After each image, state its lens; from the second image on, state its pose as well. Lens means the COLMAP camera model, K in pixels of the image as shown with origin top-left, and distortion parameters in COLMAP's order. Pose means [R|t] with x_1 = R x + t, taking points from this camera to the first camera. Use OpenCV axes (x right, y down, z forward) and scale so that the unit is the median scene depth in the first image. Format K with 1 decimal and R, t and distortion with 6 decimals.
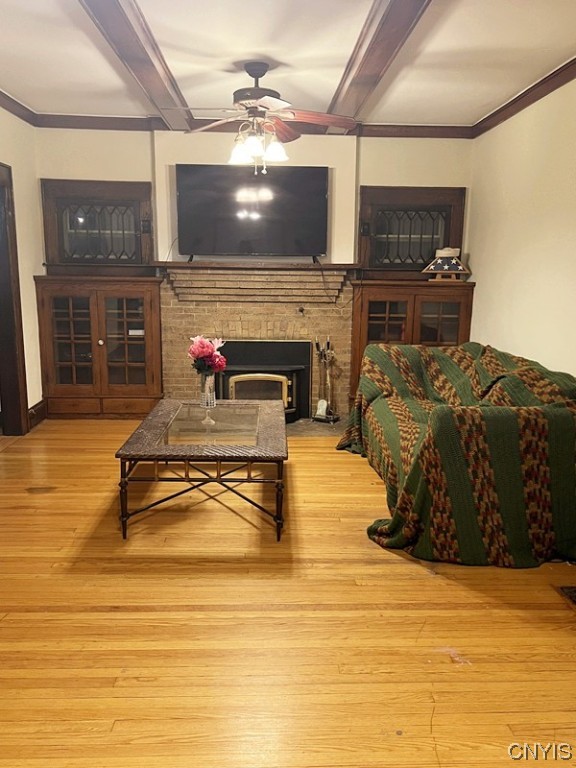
lens RADIAL K [[664.1, 0, 288.0], [0, 664.1, 384.0], [0, 0, 1]] dist [0.058292, -0.070383]
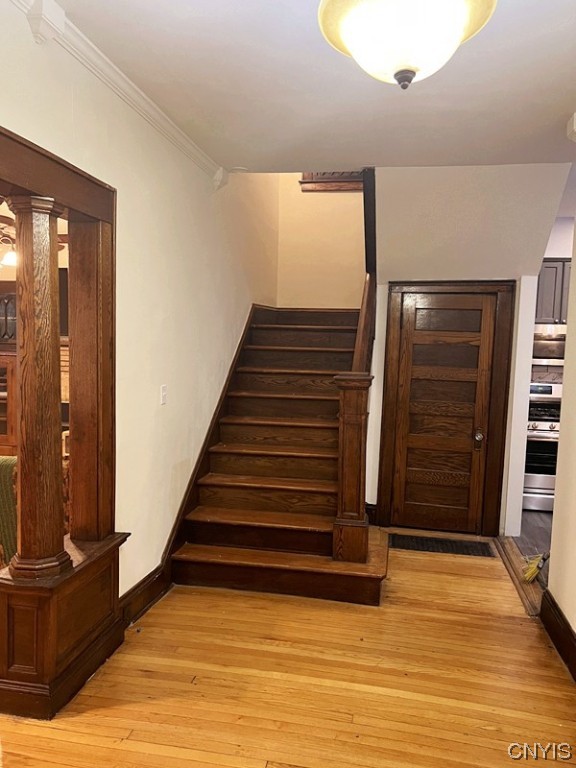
lens RADIAL K [[571.1, 0, 288.0], [0, 571.1, 384.0], [0, 0, 1]] dist [0.008352, -0.014424]
pose [[0.973763, 0.028590, -0.225763, 0.571275], [-0.054116, 0.992710, -0.107699, -0.006822], [0.221038, 0.117091, 0.968211, 0.044740]]
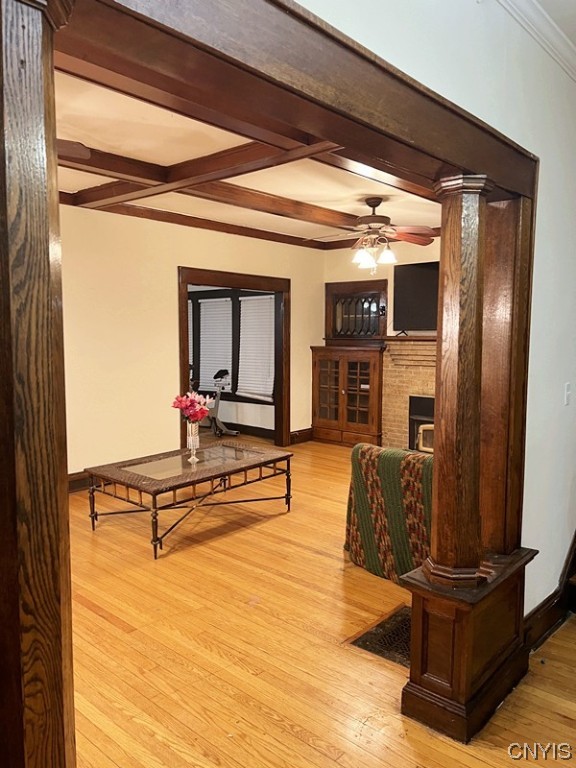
lens RADIAL K [[571.1, 0, 288.0], [0, 571.1, 384.0], [0, 0, 1]] dist [0.008352, -0.014424]
pose [[0.701343, 0.050360, -0.711043, 0.511862], [-0.119263, 0.991731, -0.047396, -0.007095], [0.702776, 0.118042, 0.701549, 0.052855]]
